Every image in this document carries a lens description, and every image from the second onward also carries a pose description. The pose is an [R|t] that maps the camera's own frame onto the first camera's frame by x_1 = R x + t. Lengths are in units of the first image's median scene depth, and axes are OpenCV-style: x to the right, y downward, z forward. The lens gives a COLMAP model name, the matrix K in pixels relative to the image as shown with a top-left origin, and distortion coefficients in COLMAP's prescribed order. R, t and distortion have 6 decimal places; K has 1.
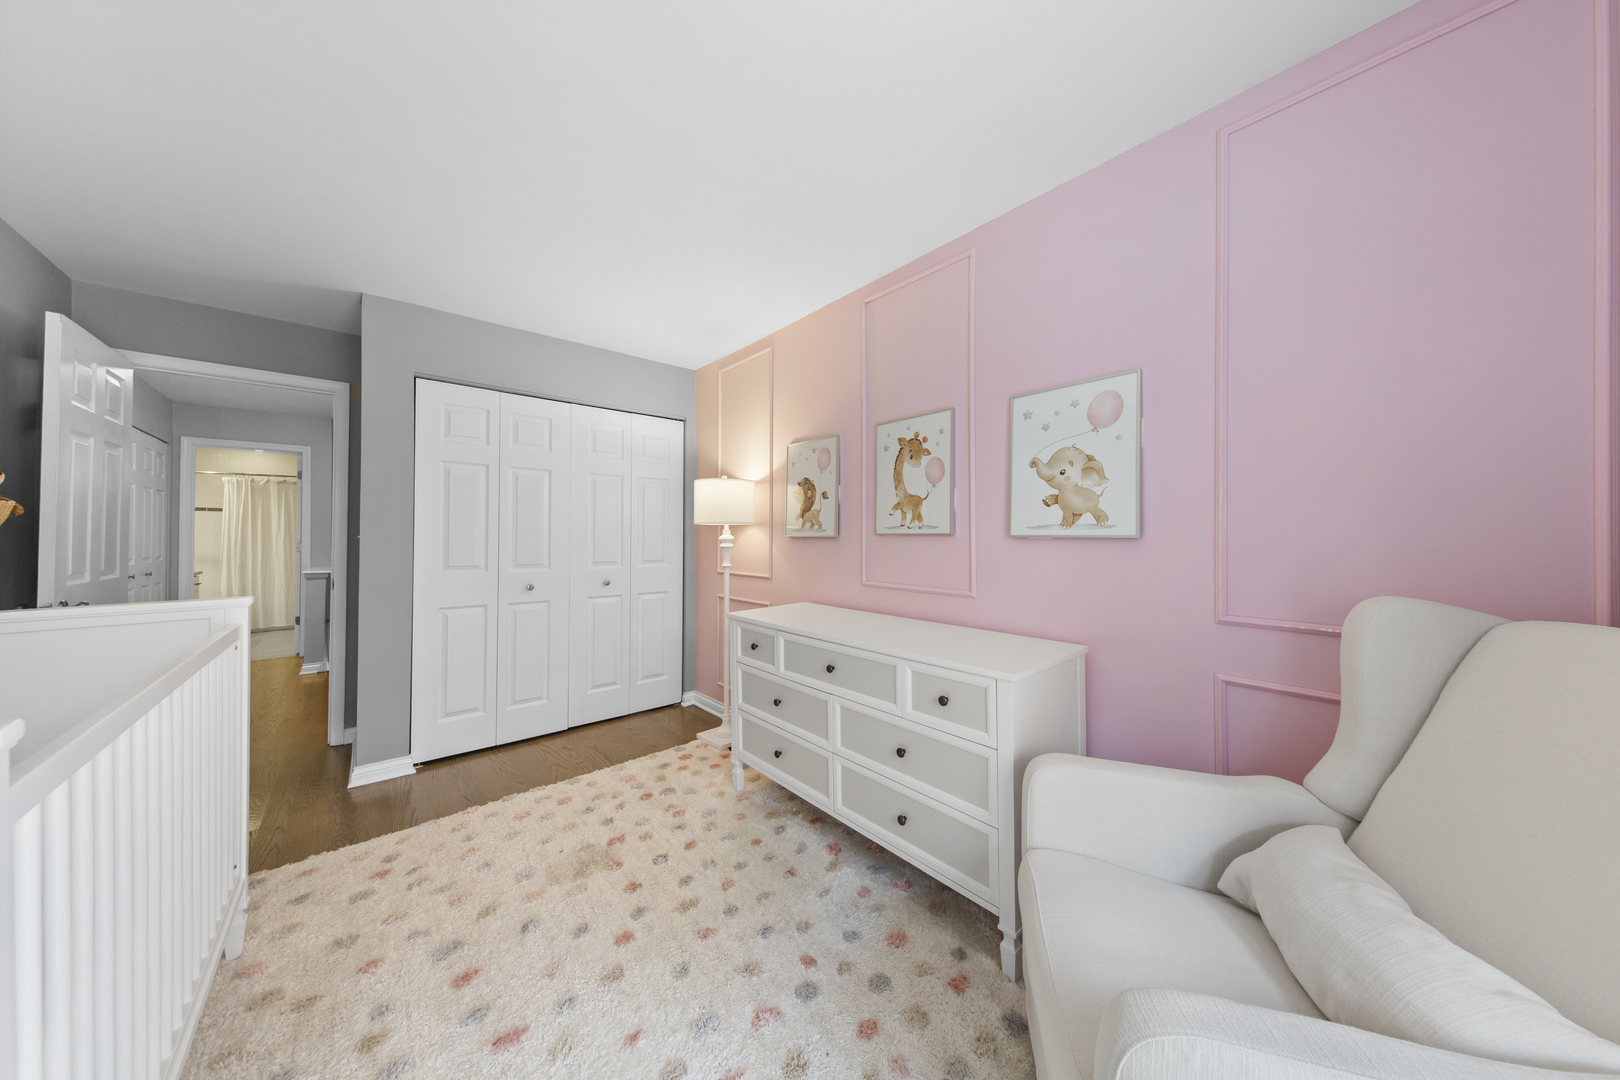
lens RADIAL K [[505.9, 0, 817.5], [0, 505.9, 543.5], [0, 0, 1]] dist [0.006281, -0.000115]
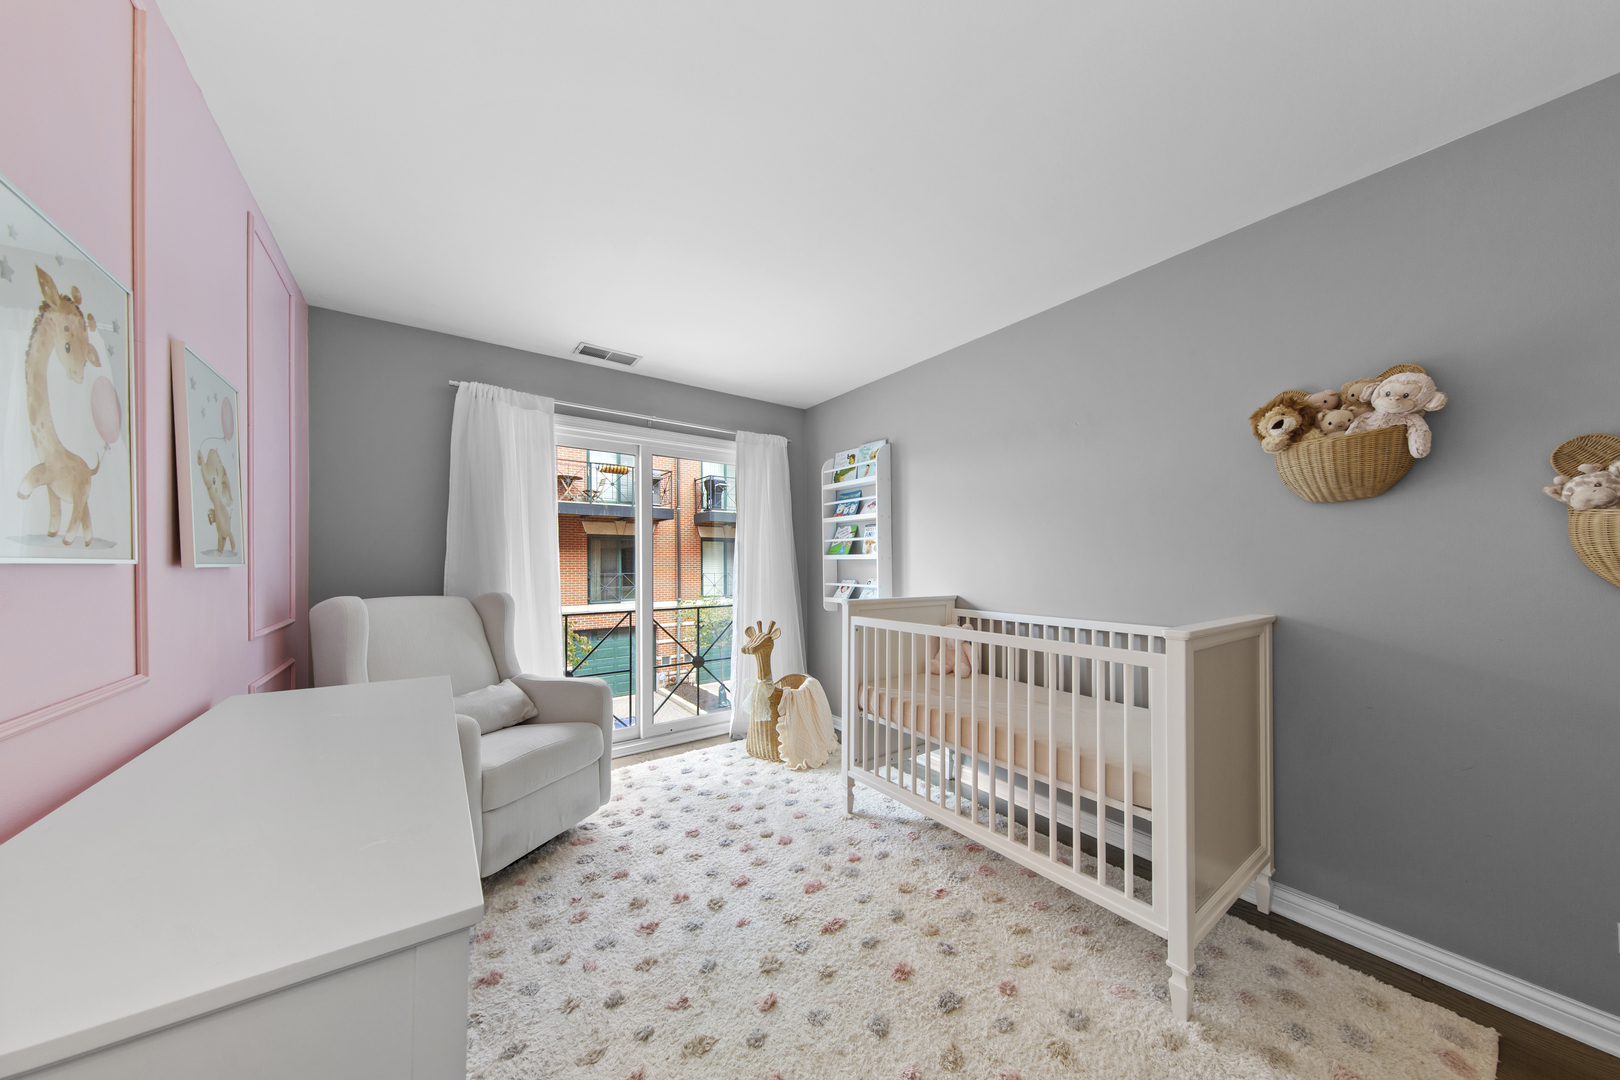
lens RADIAL K [[520.6, 0, 821.9], [0, 520.6, 542.1], [0, 0, 1]] dist [0.005316, -0.000041]
pose [[-0.995849, 0.003818, 0.090939, -0.629870], [0.001341, 0.999627, -0.027289, -0.034399], [-0.091010, -0.027053, -0.995482, 2.165404]]
